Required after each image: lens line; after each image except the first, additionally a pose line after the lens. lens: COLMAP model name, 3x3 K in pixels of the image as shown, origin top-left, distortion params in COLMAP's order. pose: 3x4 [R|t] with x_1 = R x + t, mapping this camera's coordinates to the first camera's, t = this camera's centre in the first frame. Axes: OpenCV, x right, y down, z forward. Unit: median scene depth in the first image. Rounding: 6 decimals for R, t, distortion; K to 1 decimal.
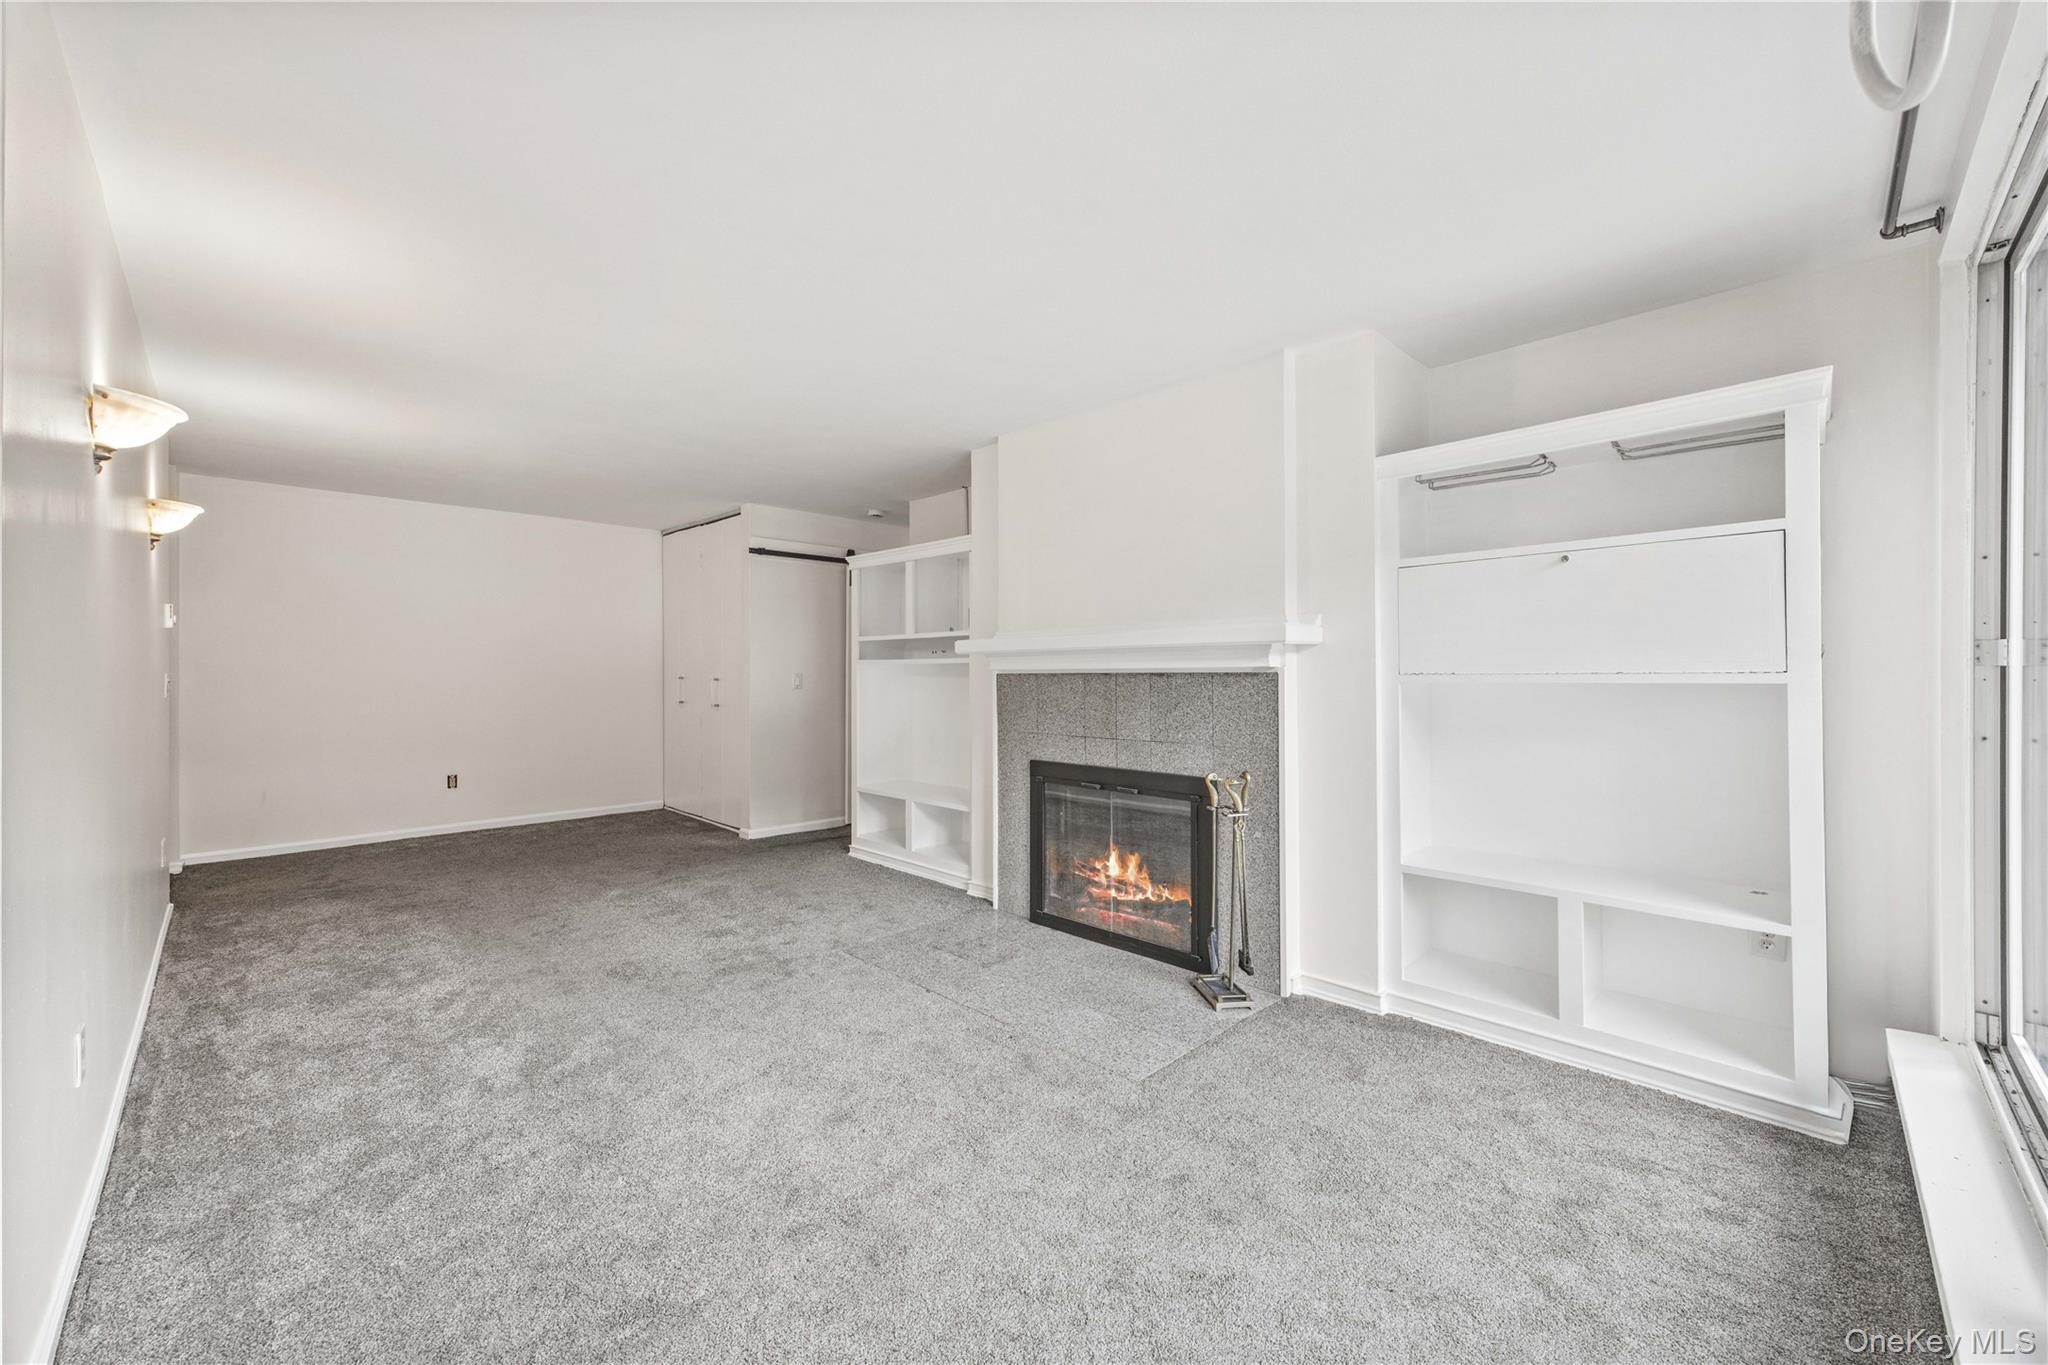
lens RADIAL K [[796.2, 0, 1019.8], [0, 796.2, 667.4], [0, 0, 1]] dist [-0.002449, -0.000076]
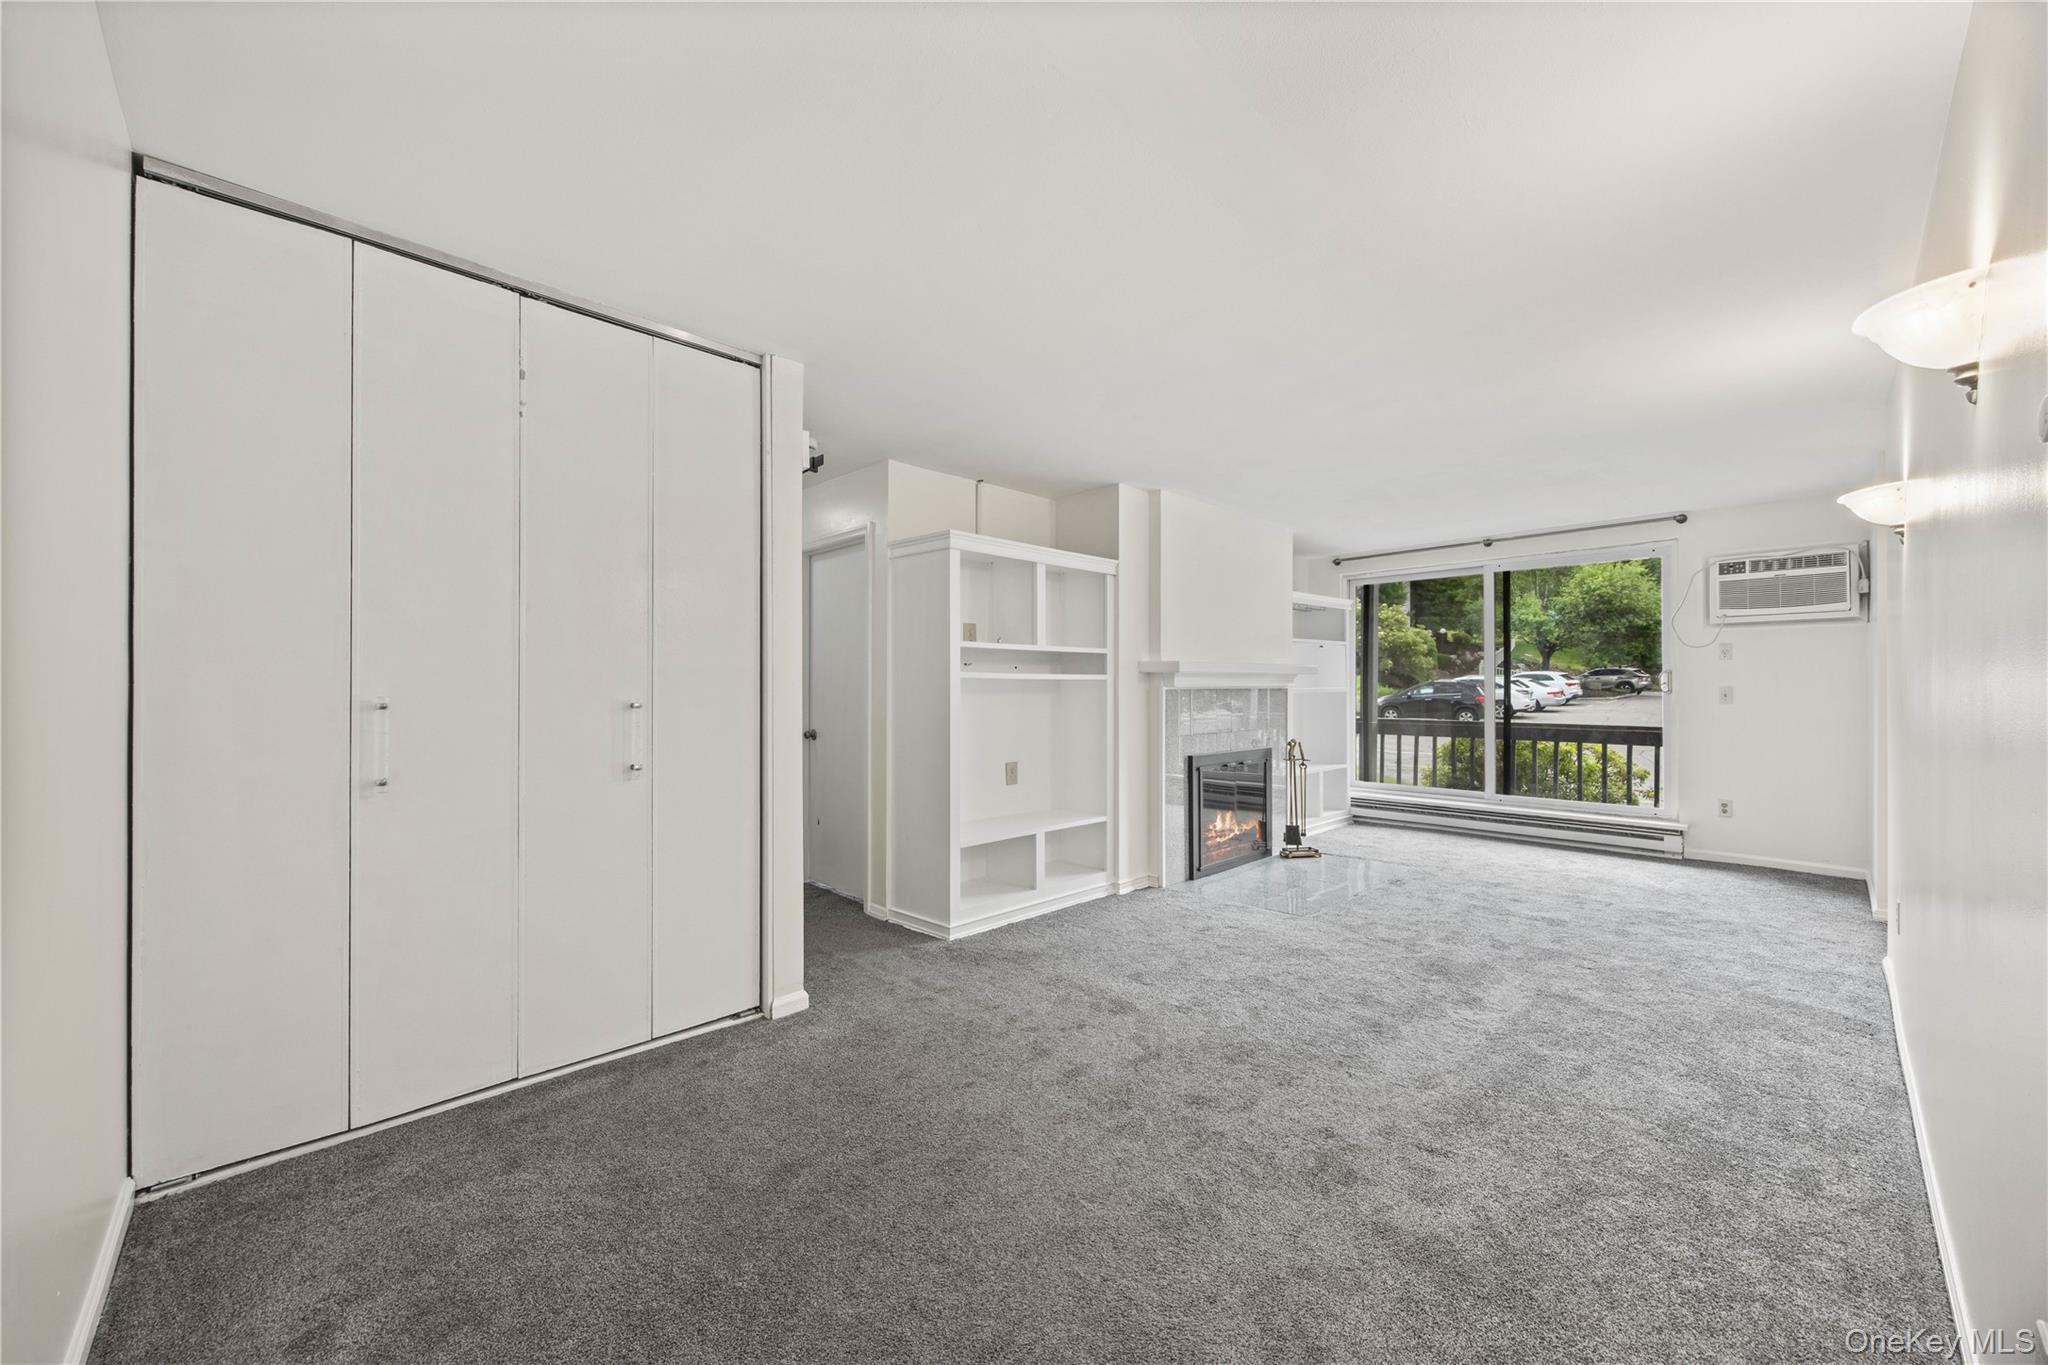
lens RADIAL K [[792.1, 0, 1027.3], [0, 792.1, 695.1], [0, 0, 1]] dist [-0.000725, 0.000099]
pose [[0.009843, -0.003724, 0.999945, -1.461581], [-0.000410, 0.999993, 0.003728, 0.014172], [-0.999951, -0.000446, 0.009841, 1.434183]]
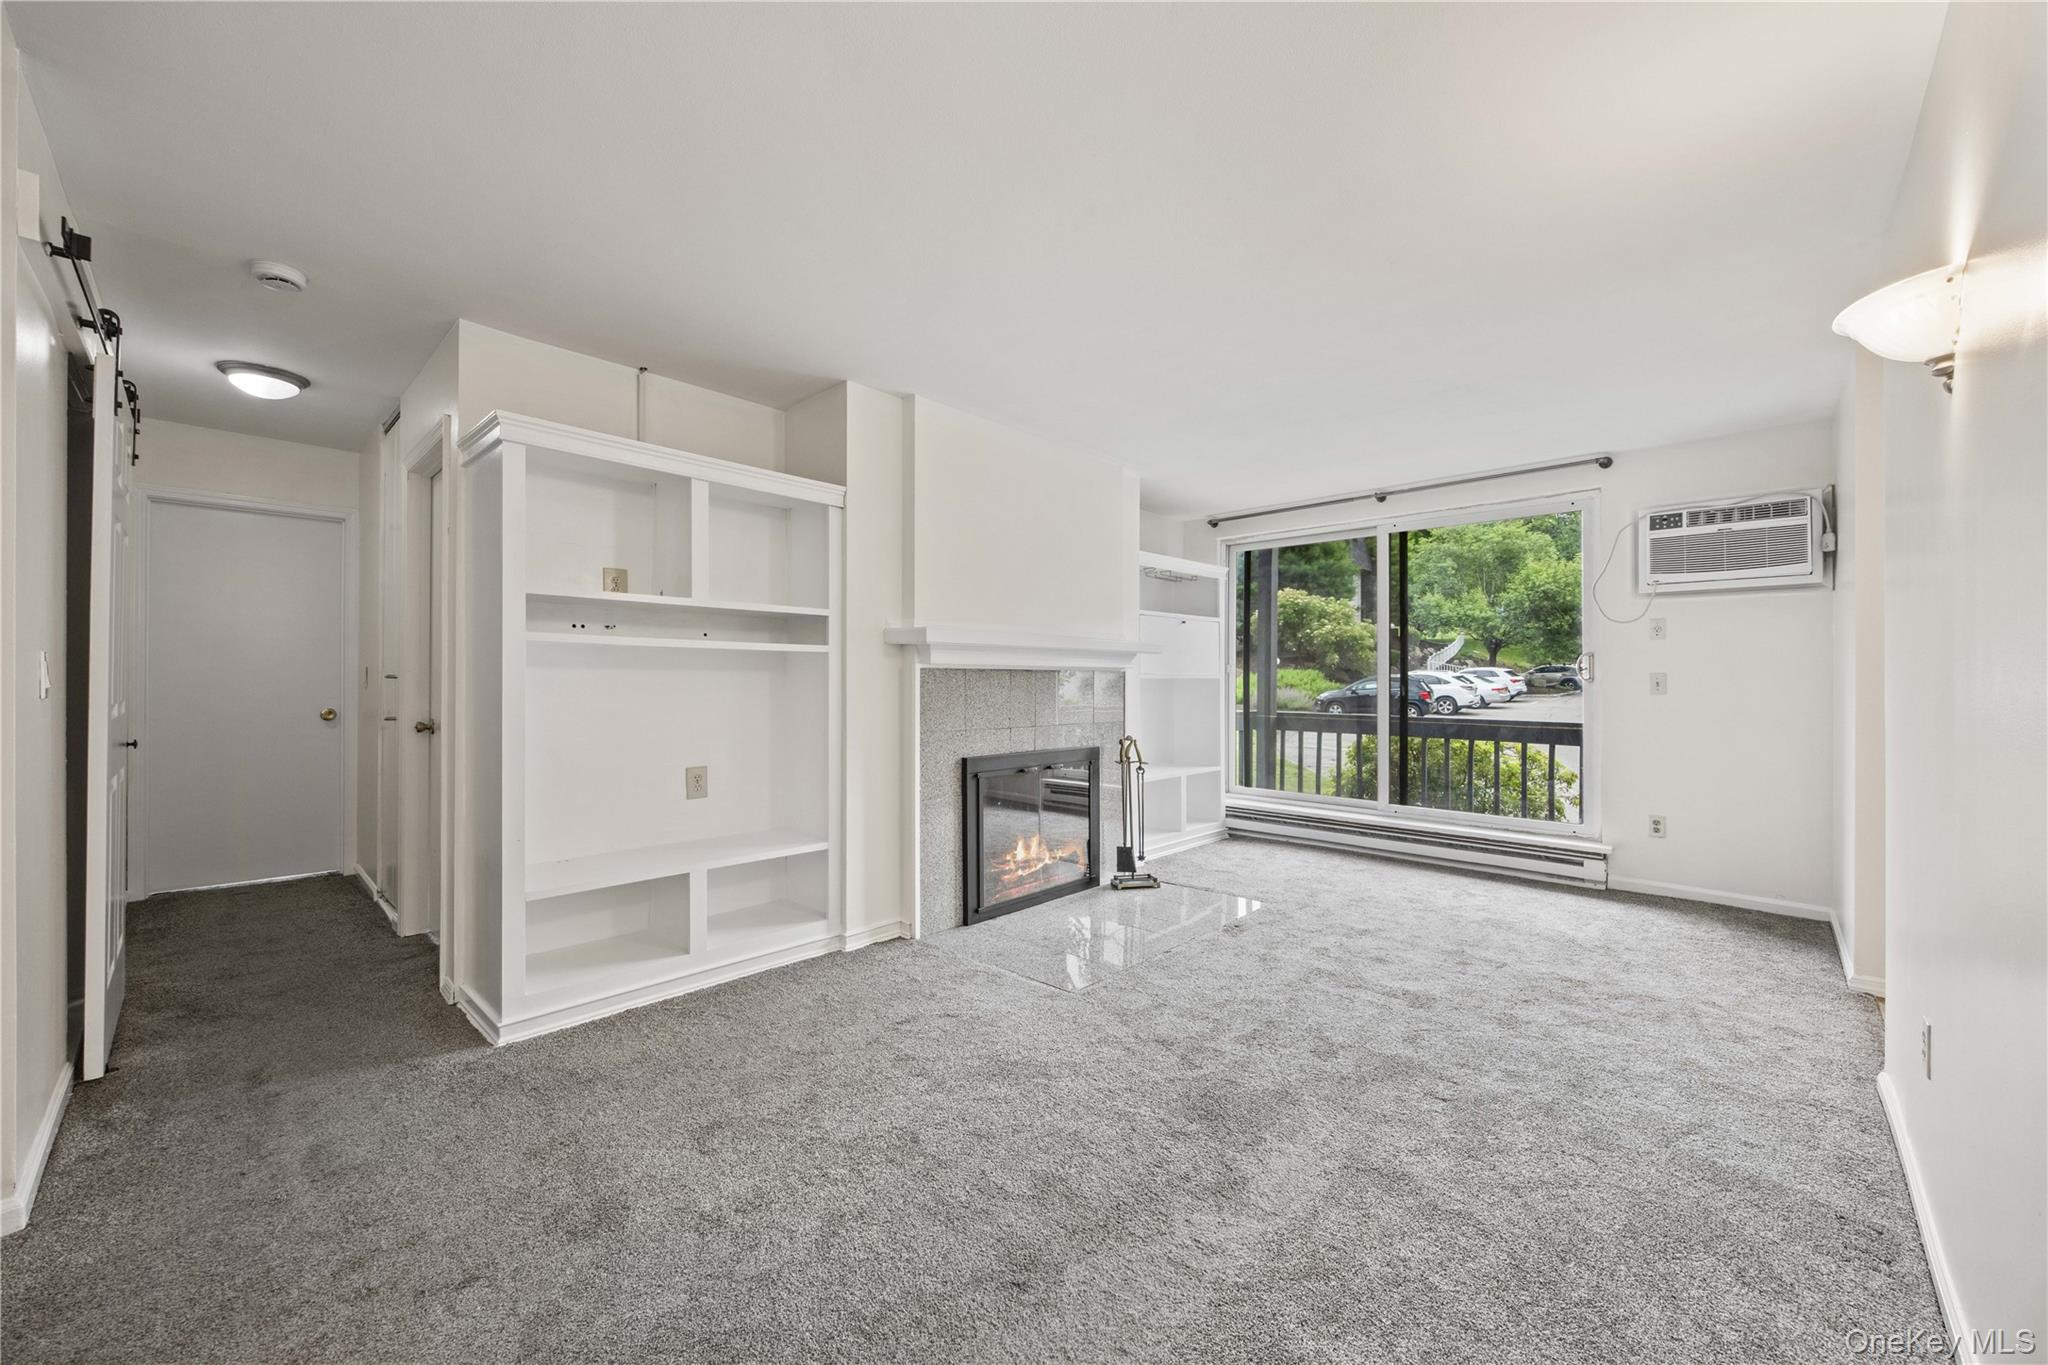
lens RADIAL K [[781.0, 0, 1043.1], [0, 781.0, 683.4], [0, 0, 1]] dist [-0.000668, -0.000035]
pose [[-0.038913, 0.003764, 0.999235, -1.070553], [-0.009123, 0.999950, -0.004122, 0.032610], [-0.999201, -0.009277, -0.038877, 1.081730]]
